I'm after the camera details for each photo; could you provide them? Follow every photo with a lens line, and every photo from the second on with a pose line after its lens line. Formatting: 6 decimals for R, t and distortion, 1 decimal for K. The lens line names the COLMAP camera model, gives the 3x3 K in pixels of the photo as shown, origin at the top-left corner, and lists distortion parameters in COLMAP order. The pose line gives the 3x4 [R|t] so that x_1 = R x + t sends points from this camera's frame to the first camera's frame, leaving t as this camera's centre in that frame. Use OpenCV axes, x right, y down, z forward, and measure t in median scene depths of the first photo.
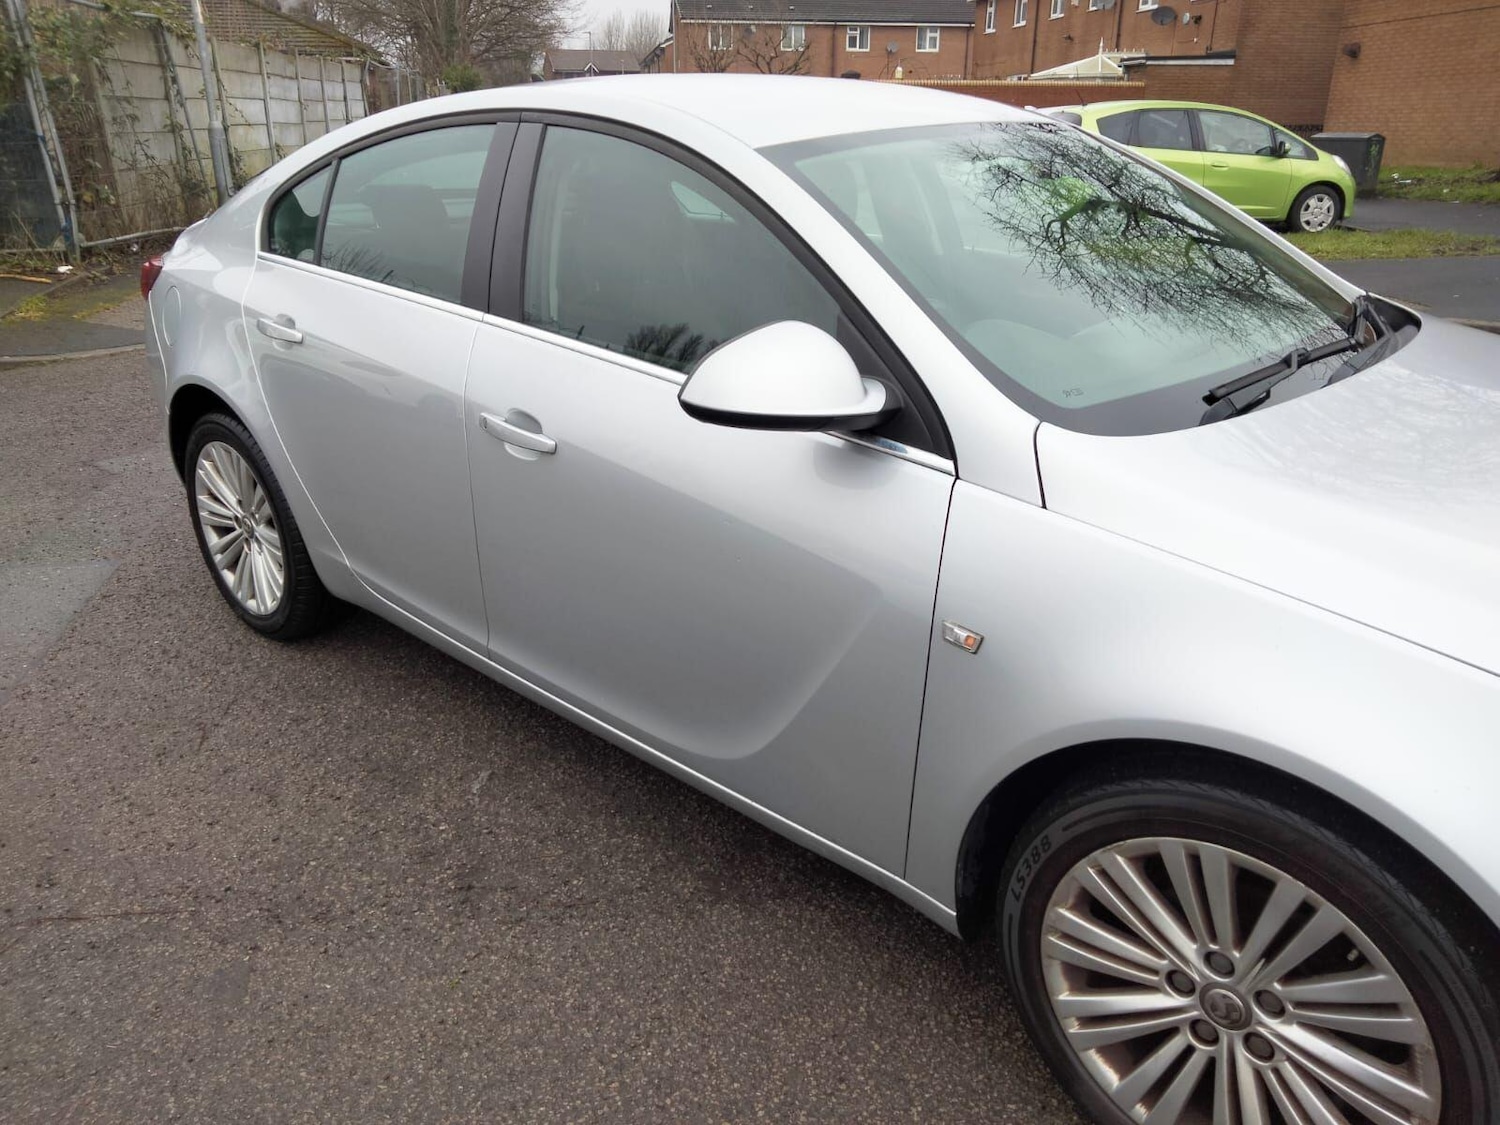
lens RADIAL K [[1132.7, 0, 803.6], [0, 1132.7, 565.6], [0, 0, 1]] dist [0.021214, -0.015152]
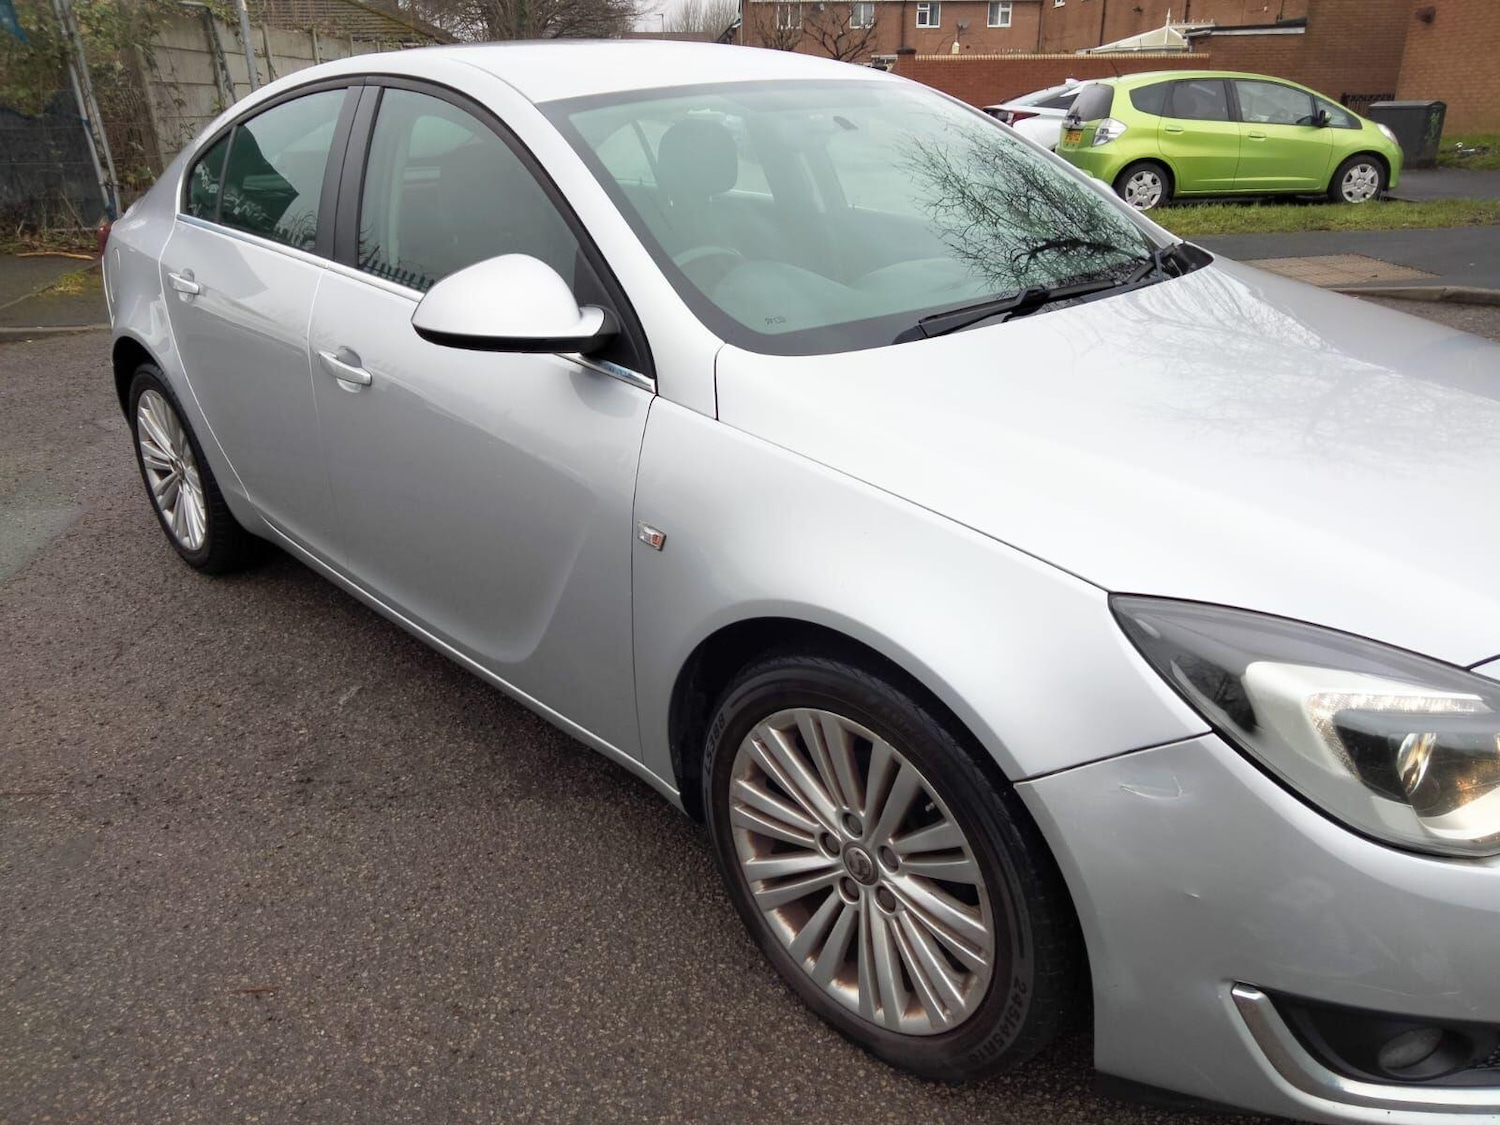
lens RADIAL K [[1135.8, 0, 795.7], [0, 1135.8, 561.4], [0, 0, 1]] dist [0.020207, -0.012789]
pose [[0.997865, 0.011006, -0.064382, 0.232363], [-0.010271, 0.999878, 0.011738, 0.048372], [0.064504, -0.011052, 0.997856, -0.071797]]
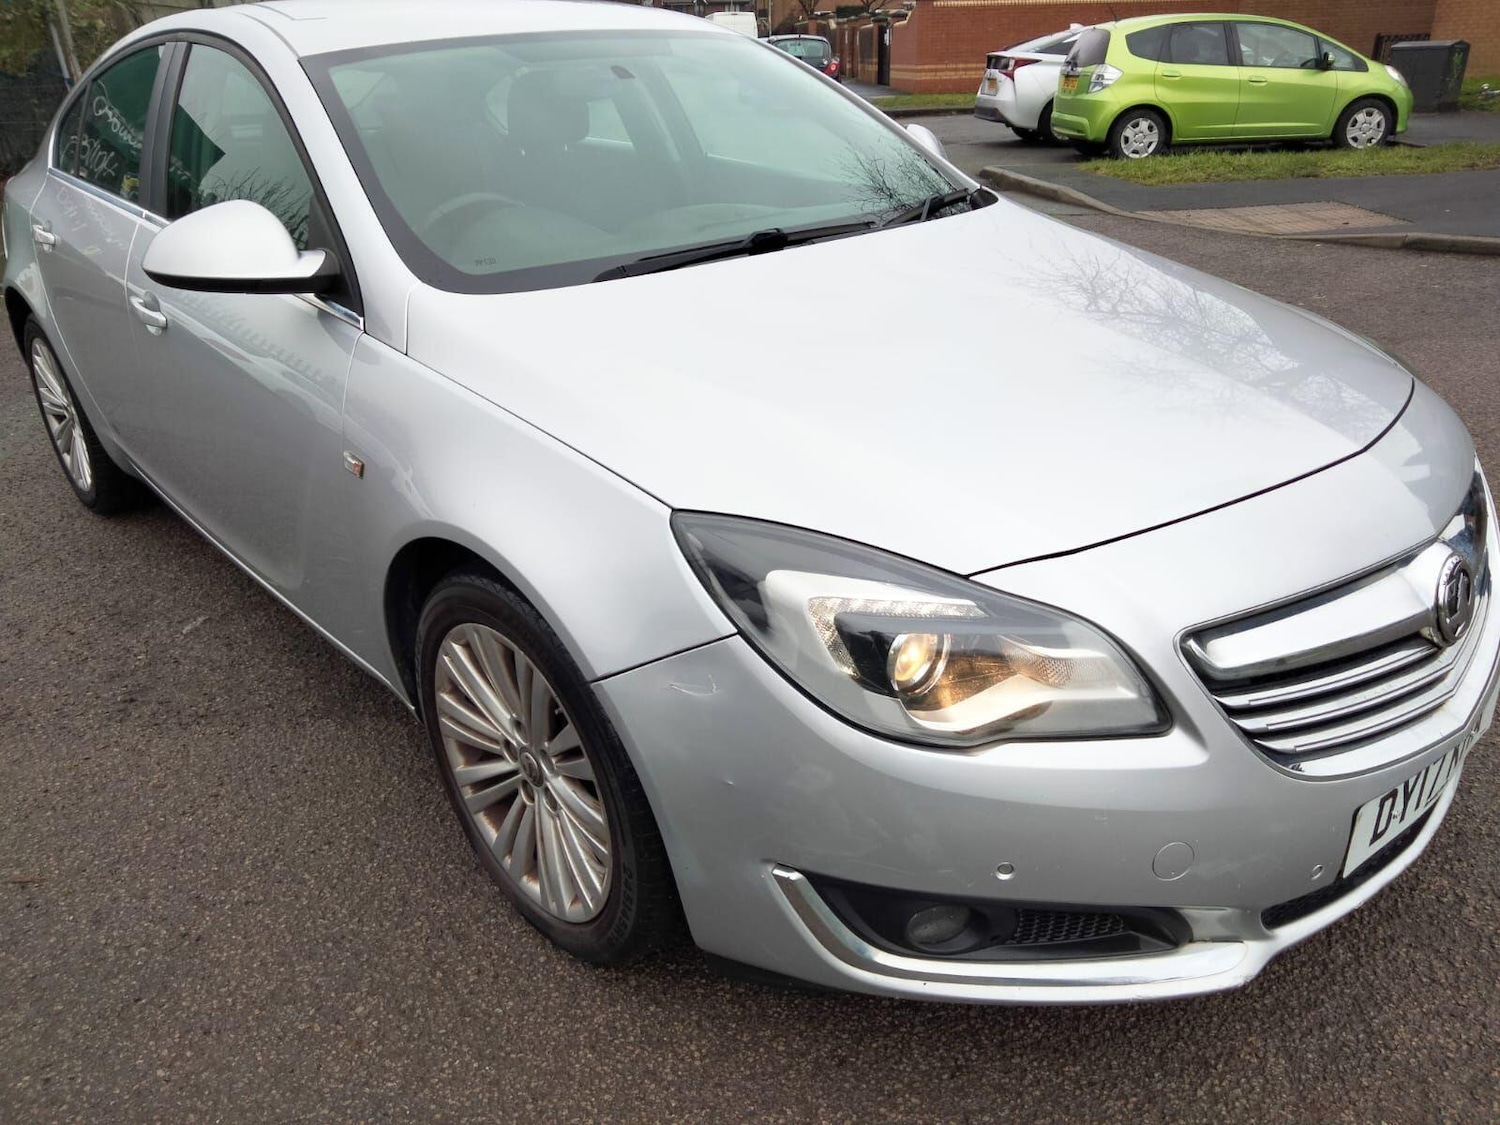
lens RADIAL K [[1137.3, 0, 779.8], [0, 1137.3, 559.1], [0, 0, 1]] dist [0.016695, -0.005618]
pose [[0.994419, 0.017515, -0.104038, 0.467258], [-0.012628, 0.998794, 0.047444, 0.065795], [0.104743, -0.045865, 0.993441, -0.101709]]
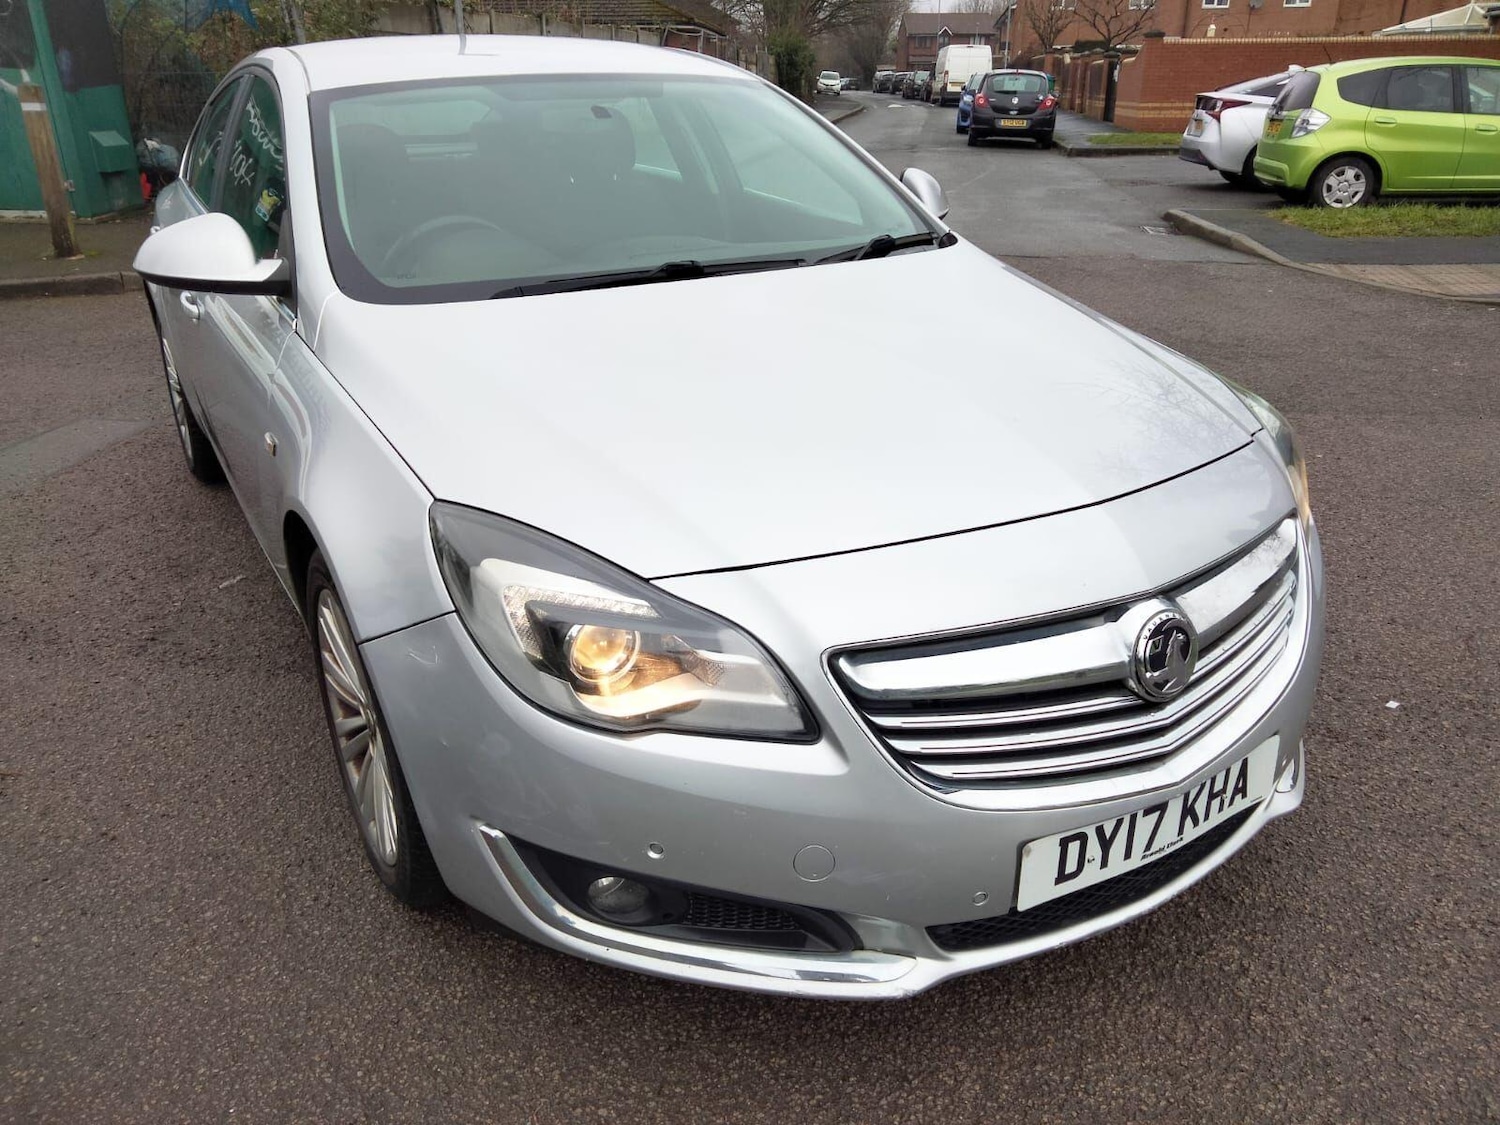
lens RADIAL K [[1145.8, 0, 774.1], [0, 1145.8, 560.4], [0, 0, 1]] dist [0.007763, 0.008829]
pose [[0.956737, 0.108702, -0.269886, 0.730340], [-0.103427, 0.994065, 0.033733, 0.061020], [0.271951, -0.004360, 0.962301, -0.117622]]
